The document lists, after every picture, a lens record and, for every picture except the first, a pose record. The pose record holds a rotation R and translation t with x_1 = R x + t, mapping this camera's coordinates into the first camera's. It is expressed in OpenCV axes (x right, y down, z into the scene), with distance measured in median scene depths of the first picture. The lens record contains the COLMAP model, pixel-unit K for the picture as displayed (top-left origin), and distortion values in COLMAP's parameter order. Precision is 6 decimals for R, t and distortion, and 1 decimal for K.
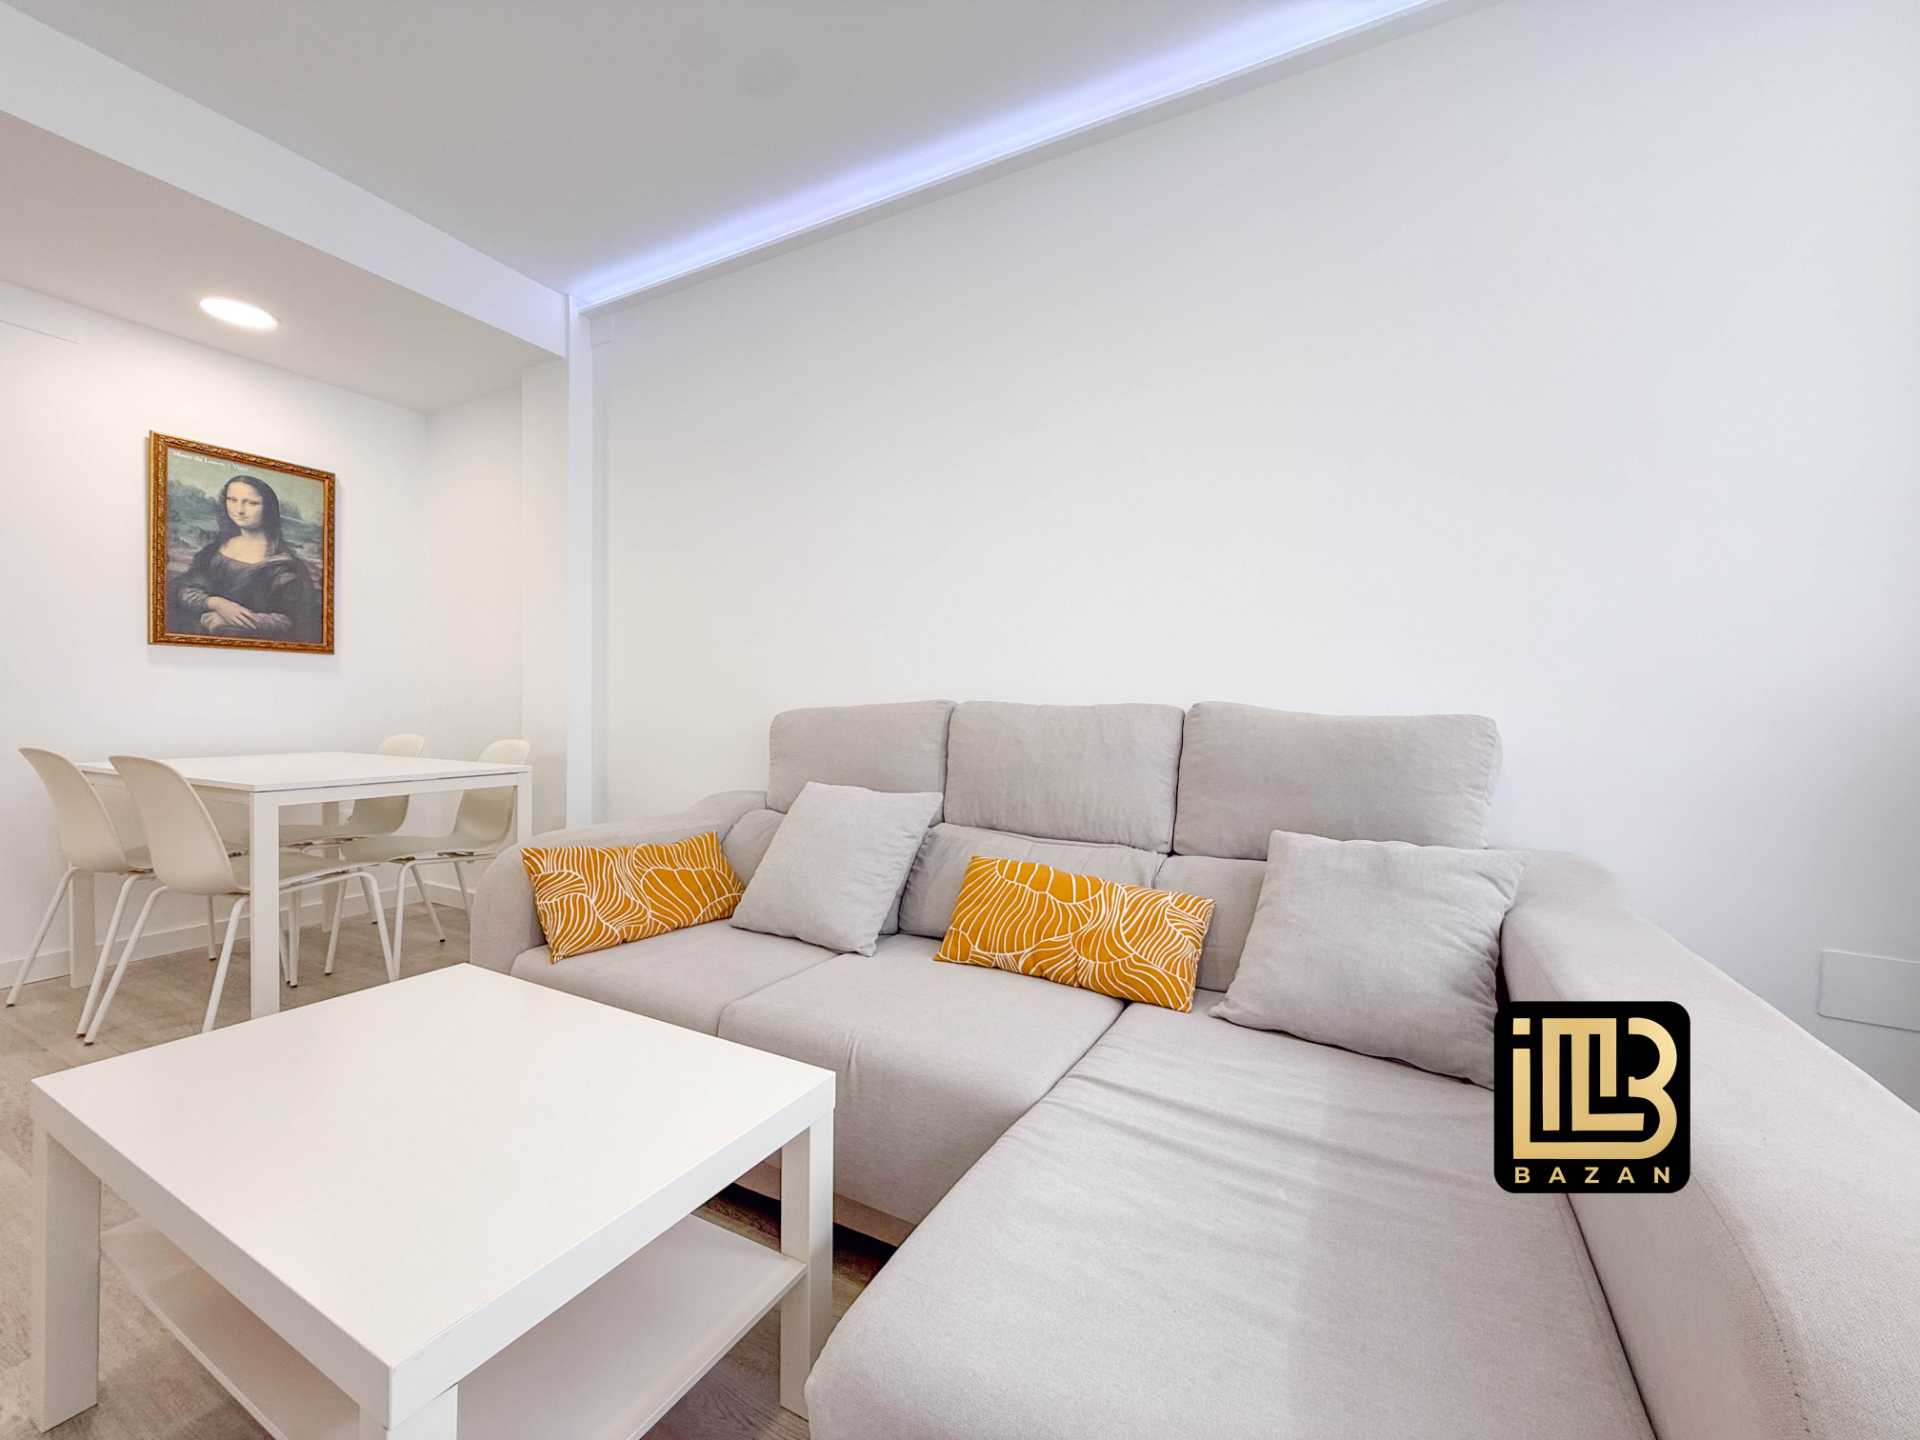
lens RADIAL K [[766.9, 0, 957.5], [0, 766.9, 718.2], [0, 0, 1]] dist [0.001597, -0.000214]
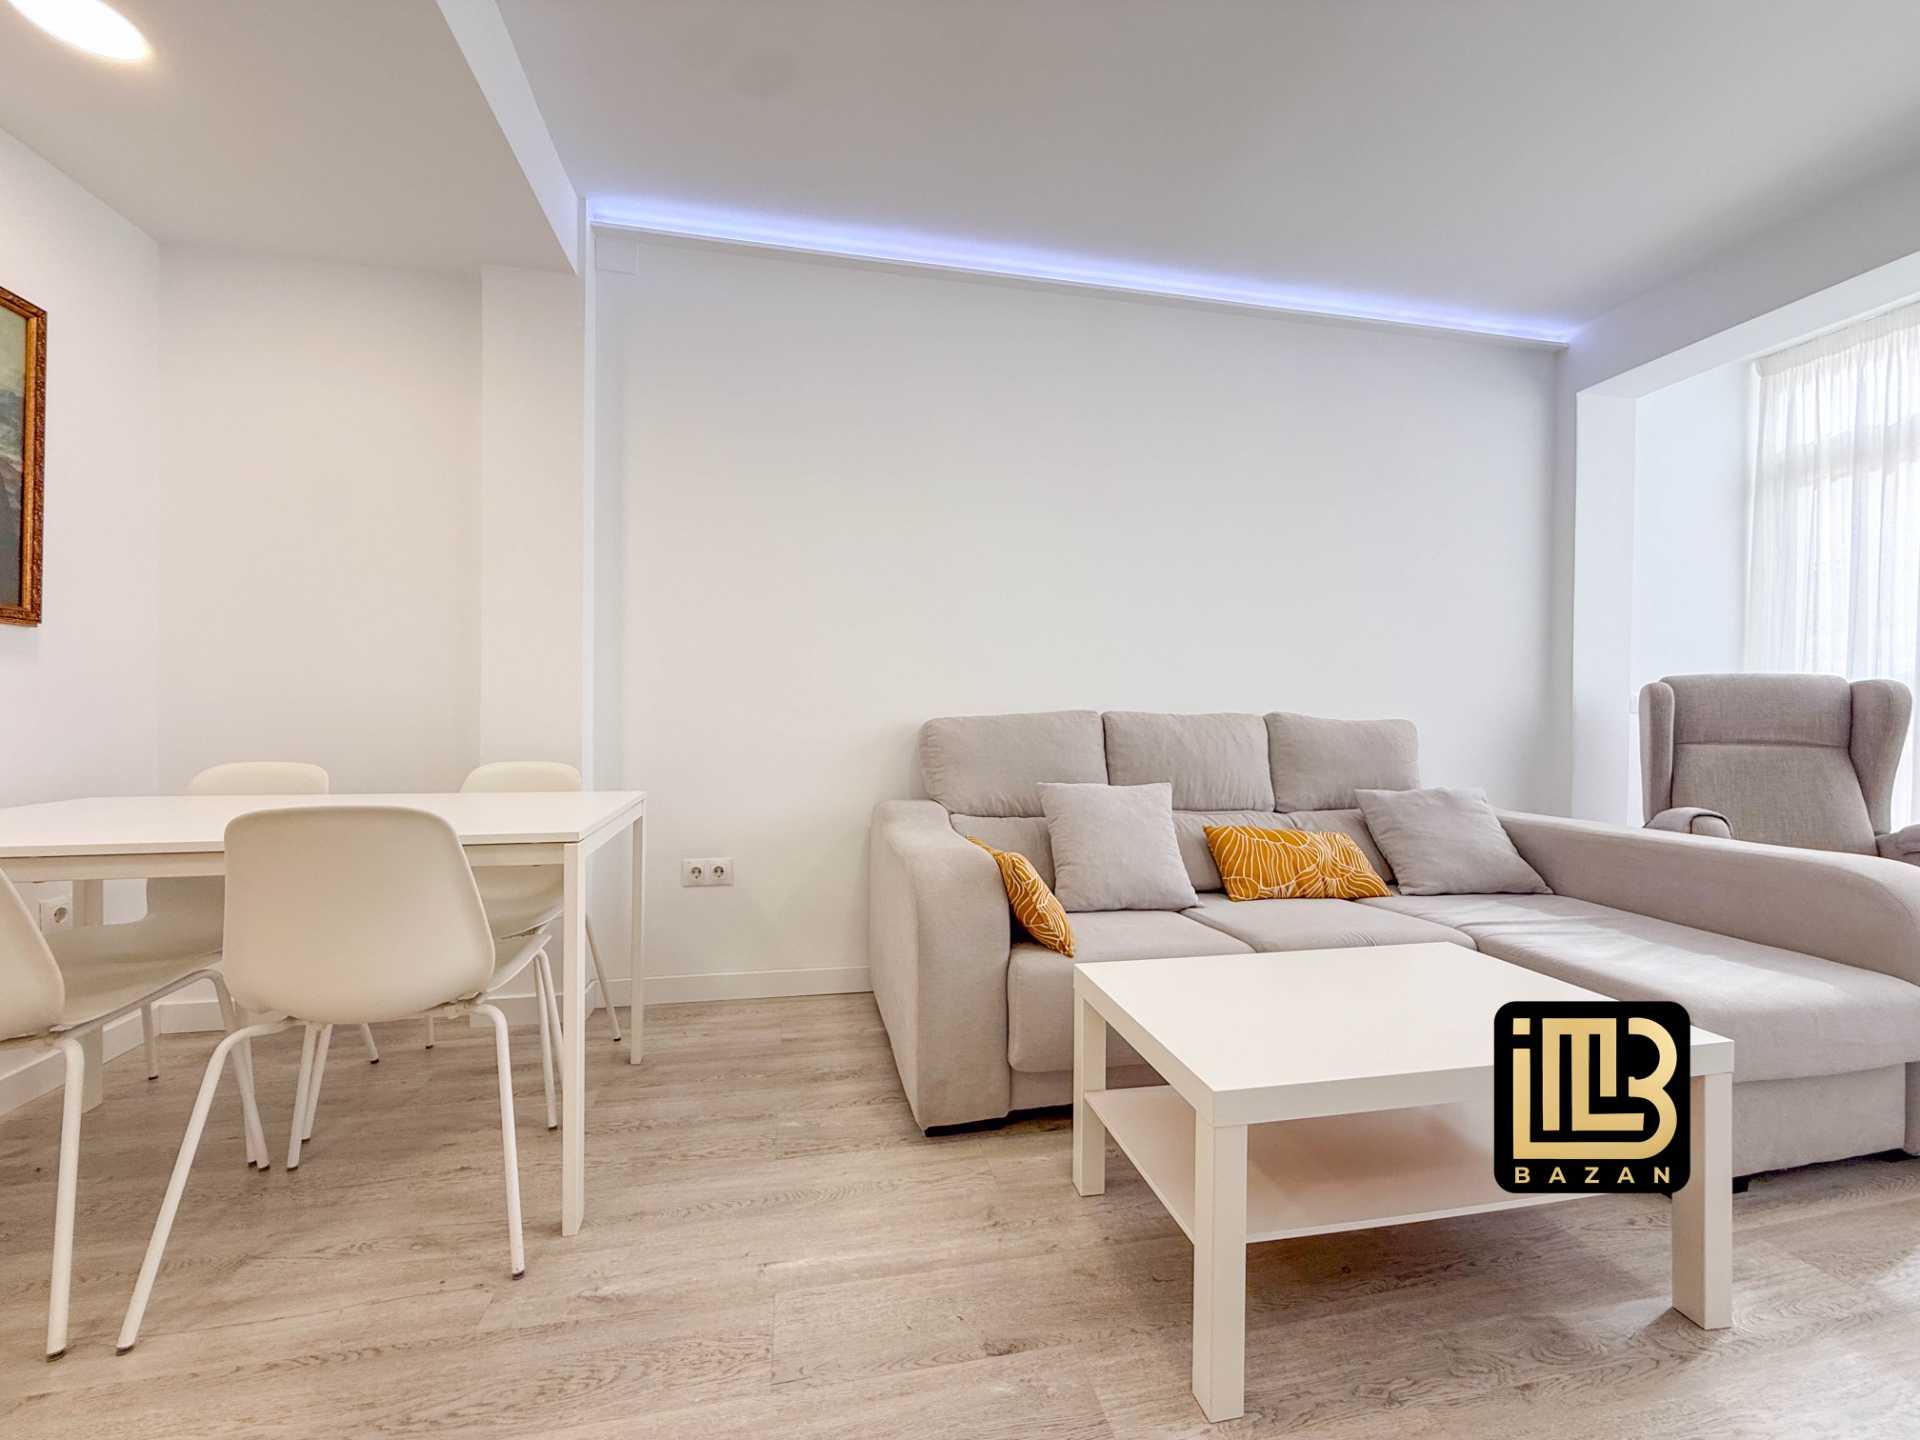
lens RADIAL K [[764.1, 0, 955.2], [0, 764.1, 720.1], [0, 0, 1]] dist [-0.001468, 0.000301]
pose [[0.770272, -0.007054, 0.637677, -1.160583], [0.011139, 0.999935, -0.002393, -0.009091], [-0.637618, 0.008946, 0.770300, 0.242178]]
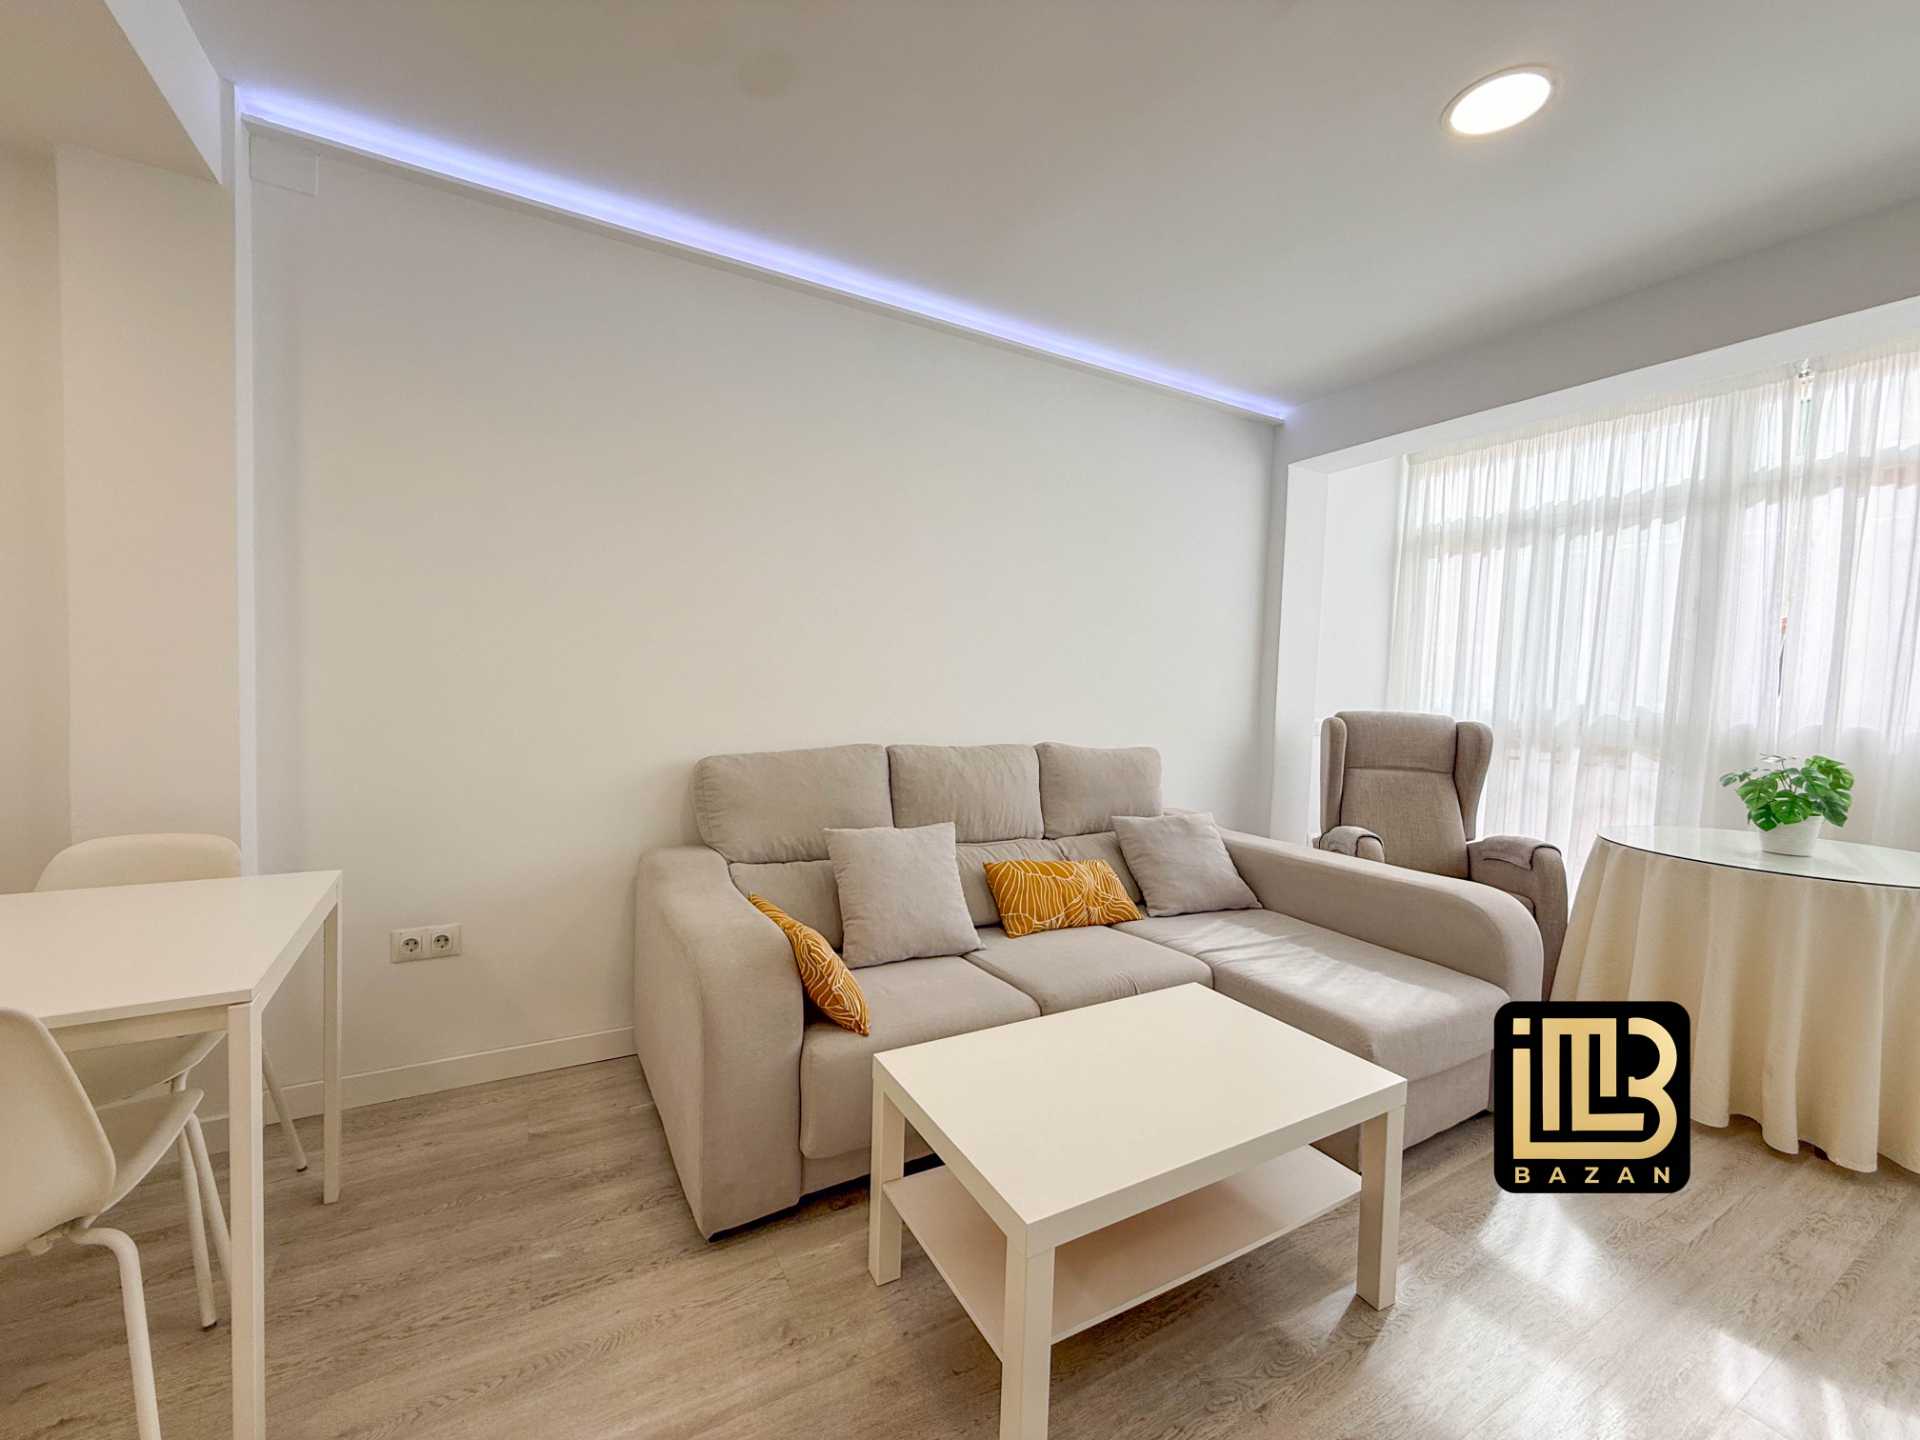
lens RADIAL K [[764.1, 0, 955.2], [0, 764.1, 720.1], [0, 0, 1]] dist [-0.001468, 0.000301]
pose [[0.538340, -0.031251, 0.842148, -1.160904], [-0.010773, 0.998975, 0.043958, -0.140271], [-0.842659, -0.032736, 0.537451, 0.303906]]
